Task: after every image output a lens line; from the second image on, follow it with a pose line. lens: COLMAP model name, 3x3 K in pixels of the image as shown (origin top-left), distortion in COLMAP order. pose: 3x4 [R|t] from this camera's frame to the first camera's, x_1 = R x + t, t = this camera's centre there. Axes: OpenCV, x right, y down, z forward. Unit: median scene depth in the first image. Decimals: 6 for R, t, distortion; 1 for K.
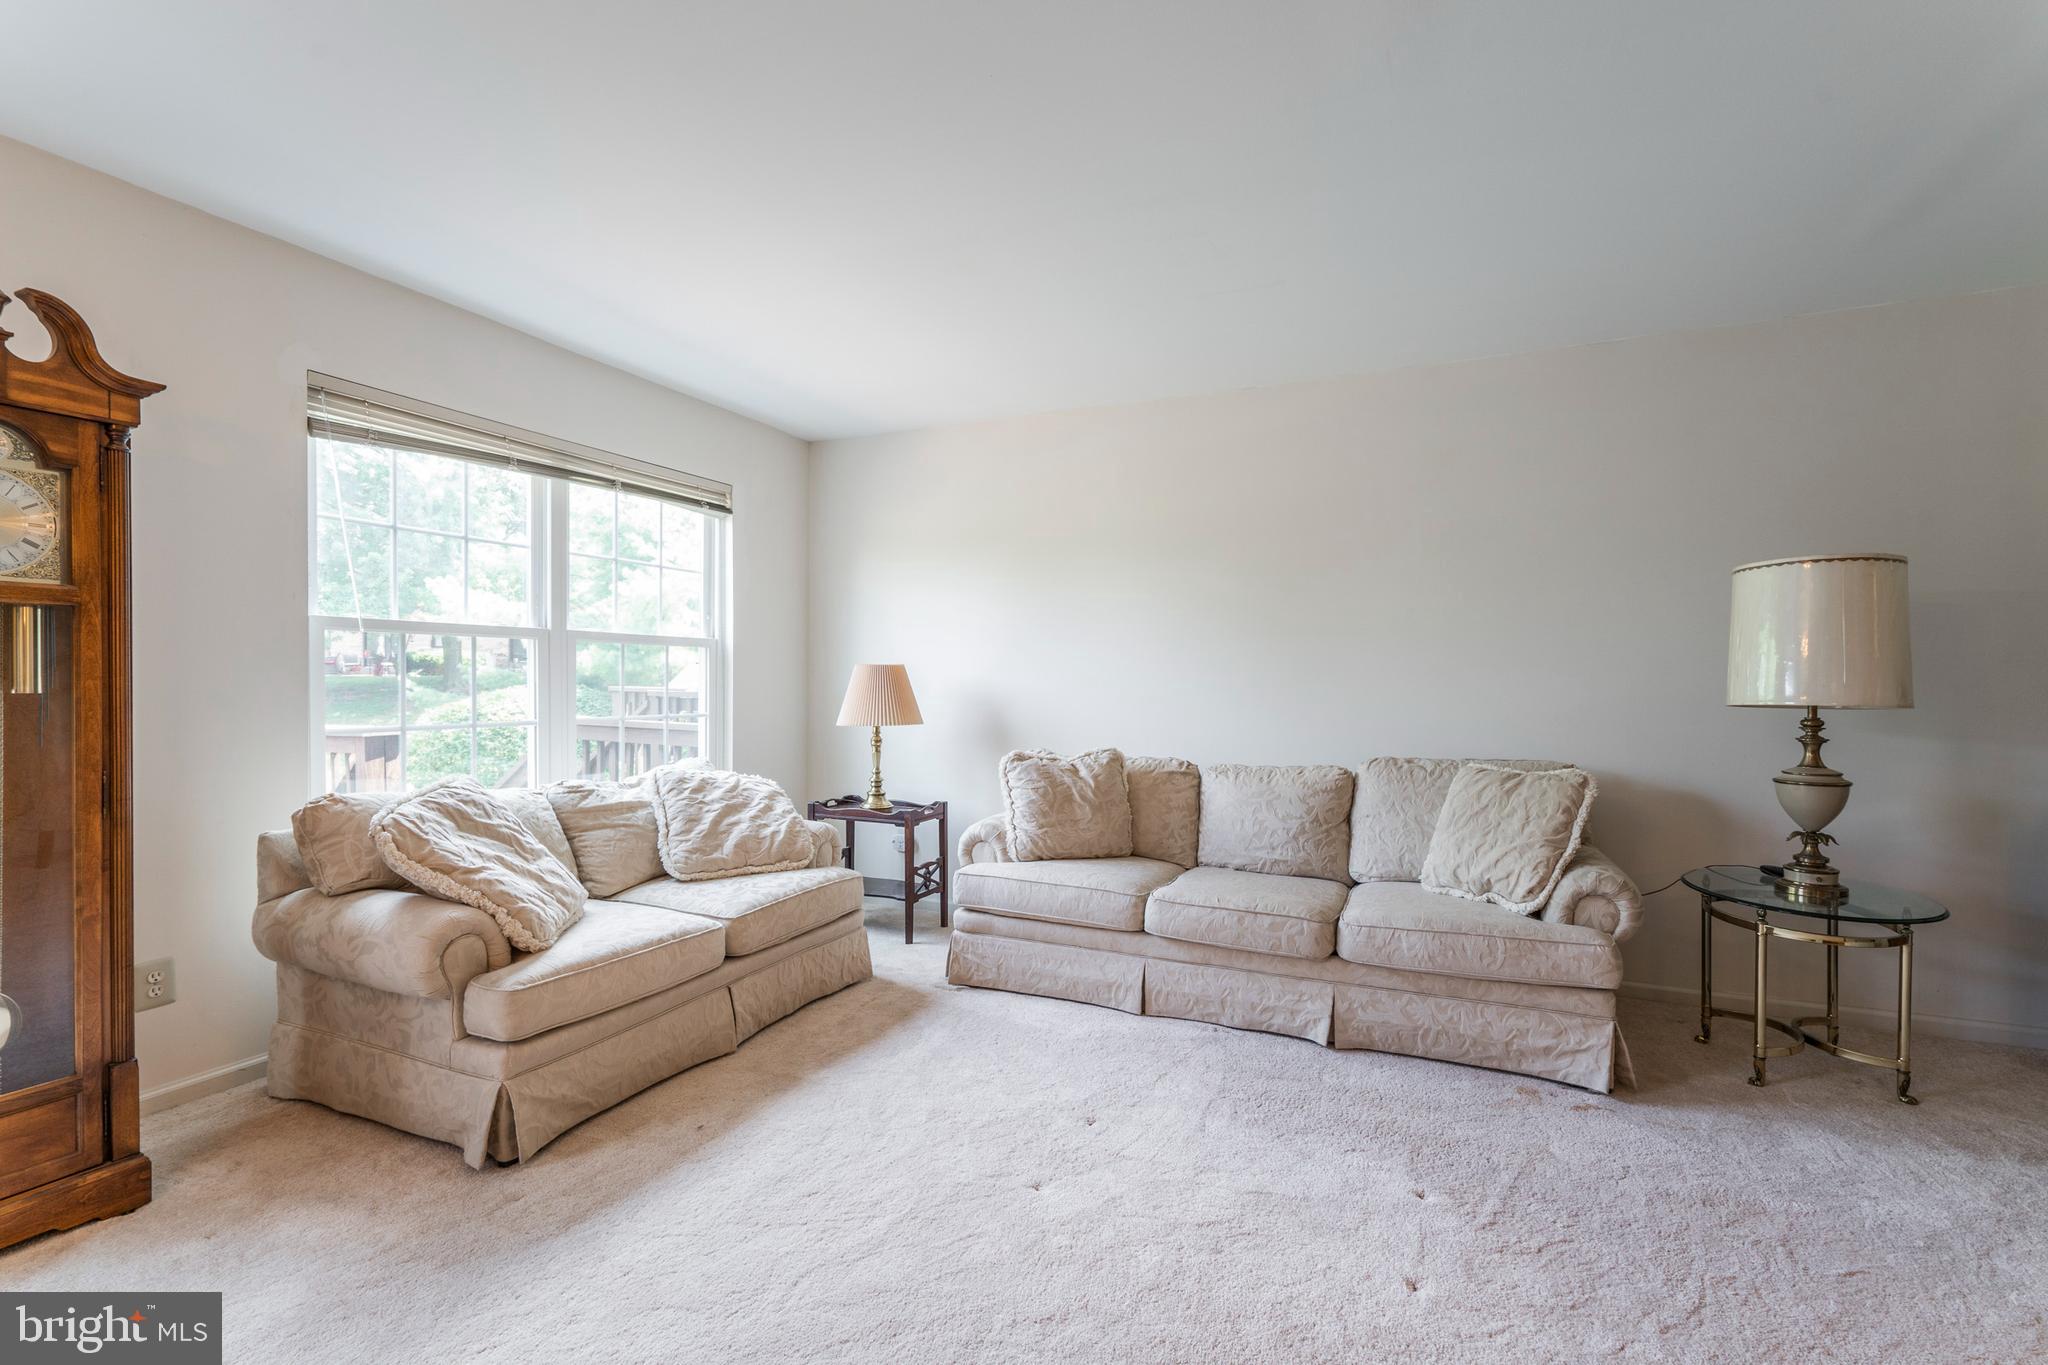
lens RADIAL K [[925.8, 0, 1015.7], [0, 925.8, 690.6], [0, 0, 1]] dist [0.004867, -0.000849]
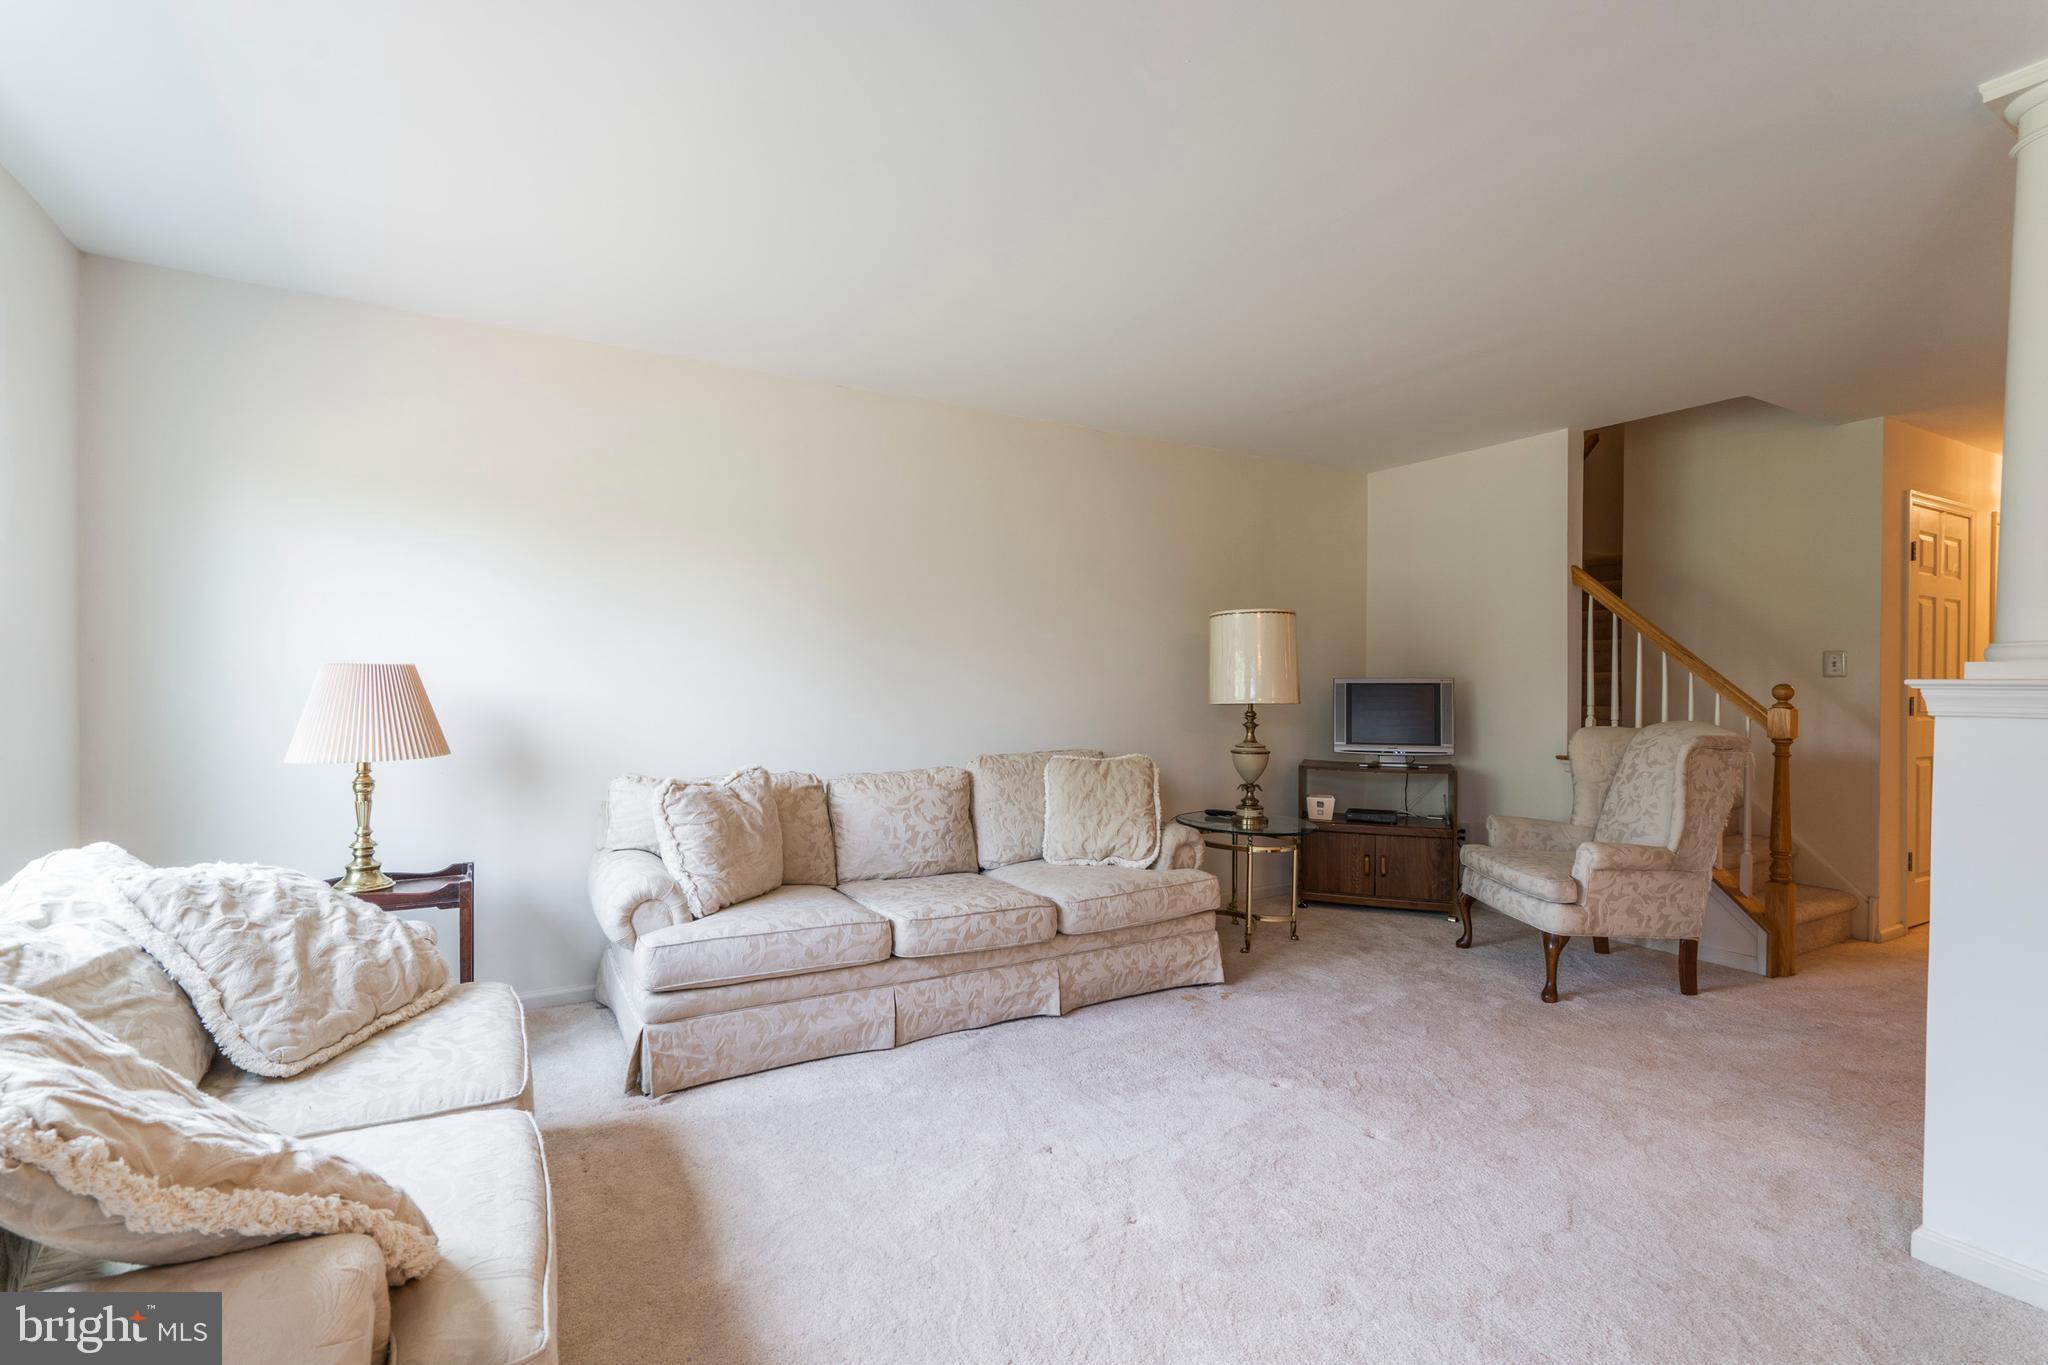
lens RADIAL K [[924.0, 0, 1021.4], [0, 924.0, 688.1], [0, 0, 1]] dist [0.001635, -0.000110]
pose [[0.577428, -0.006771, 0.816414, -0.540145], [0.005910, 0.999974, 0.004113, -0.015262], [-0.816420, 0.002450, 0.577453, 0.350752]]
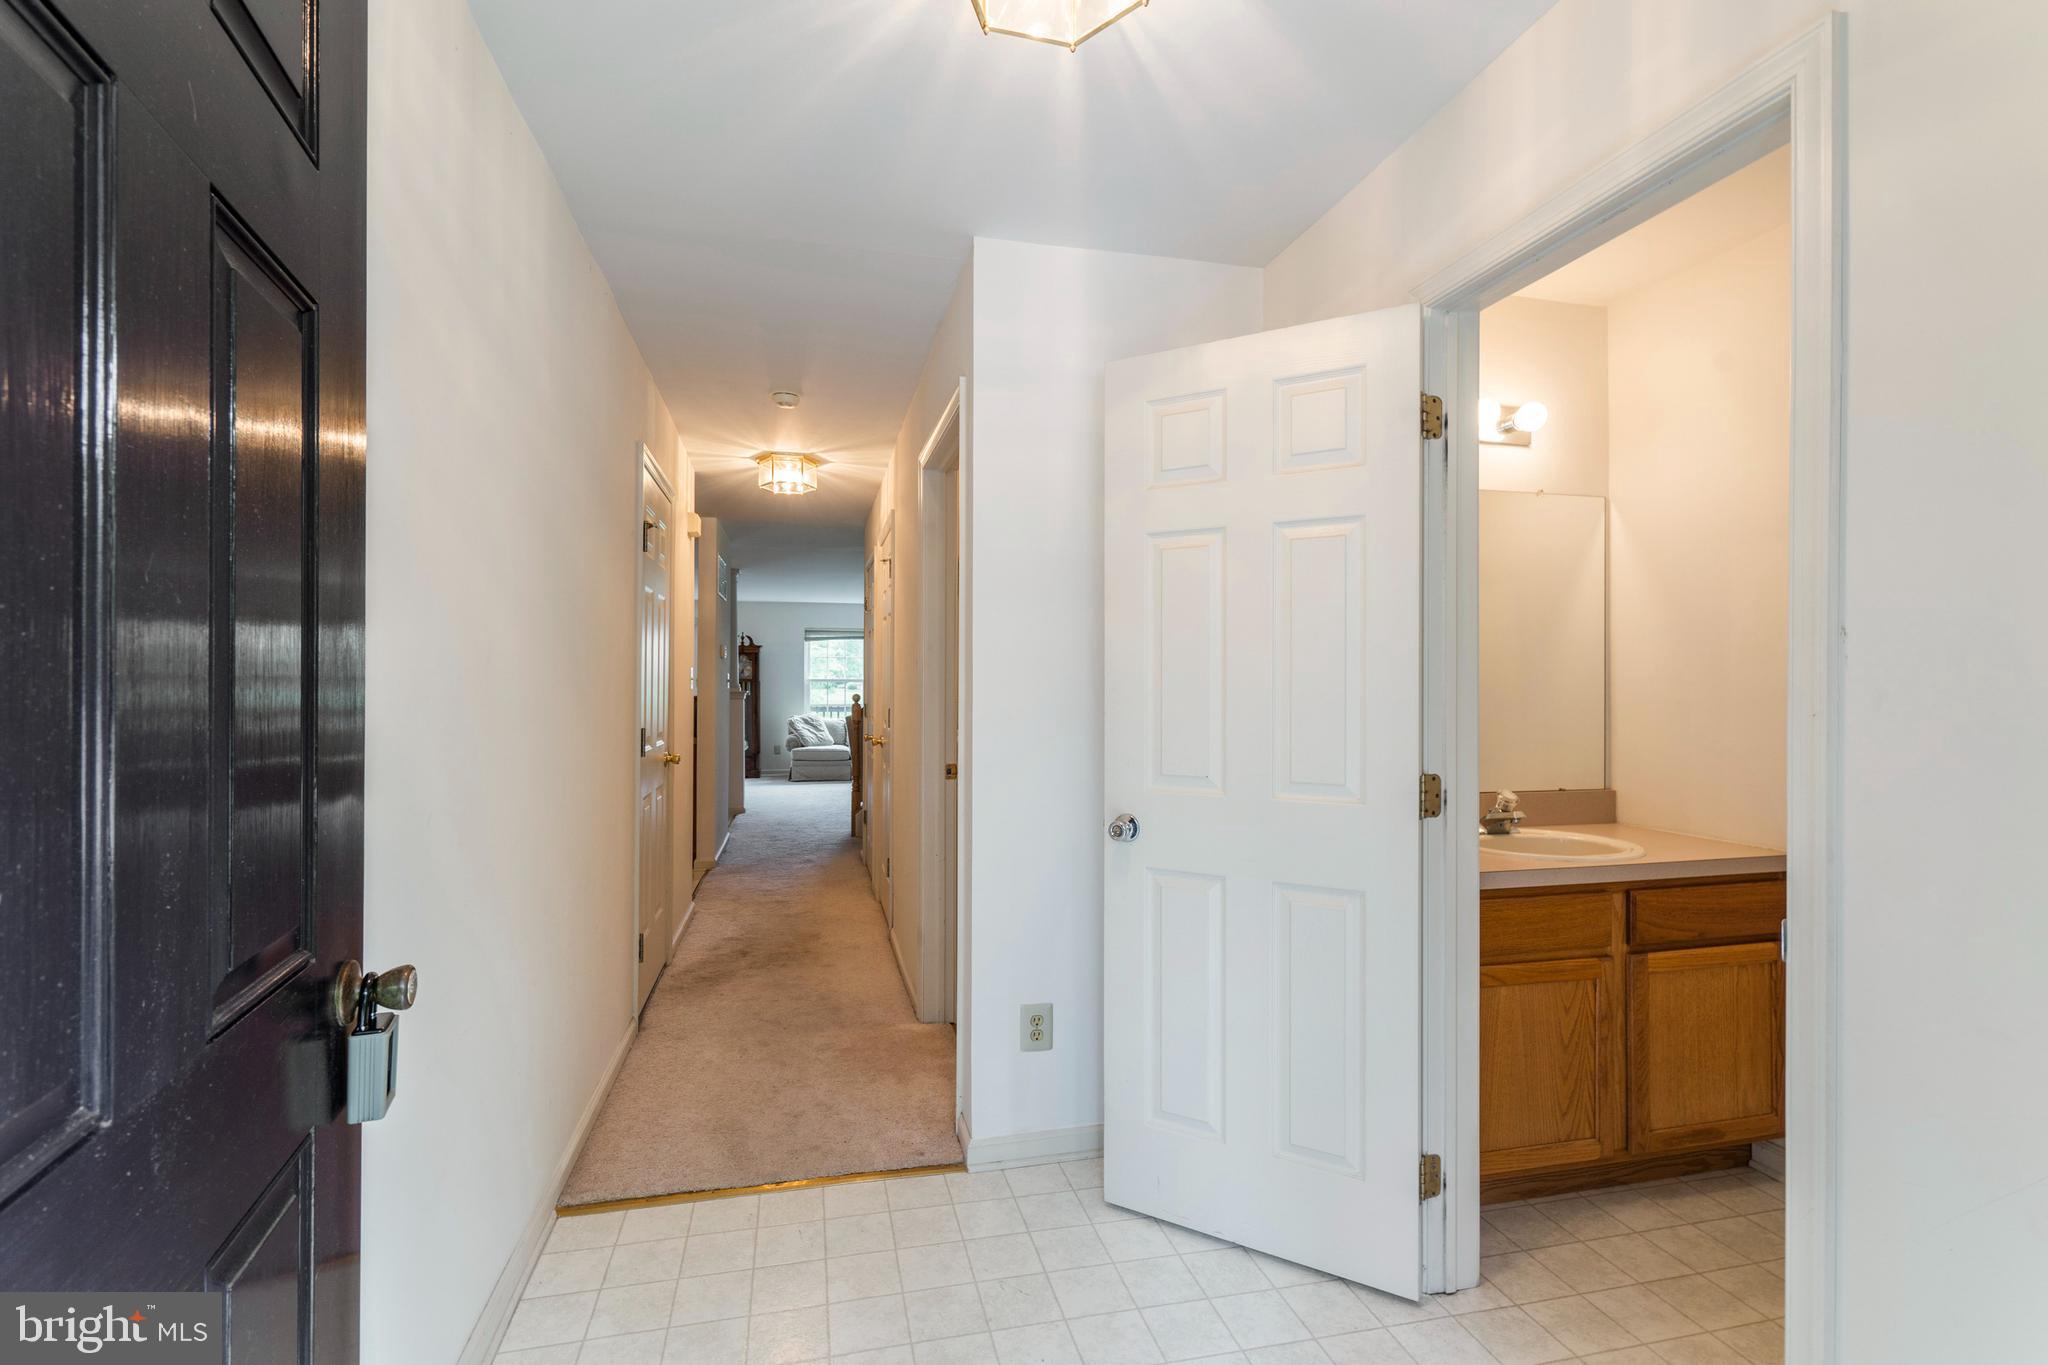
lens RADIAL K [[938.4, 0, 1024.0], [0, 938.4, 682.5], [0, 0, 1]] dist [0.009684, -0.000164]
pose [[0.621842, -0.008897, -0.783092, 3.185383], [-0.007252, 0.999827, -0.017118, 0.007464], [0.783109, 0.016323, 0.621670, -0.954015]]
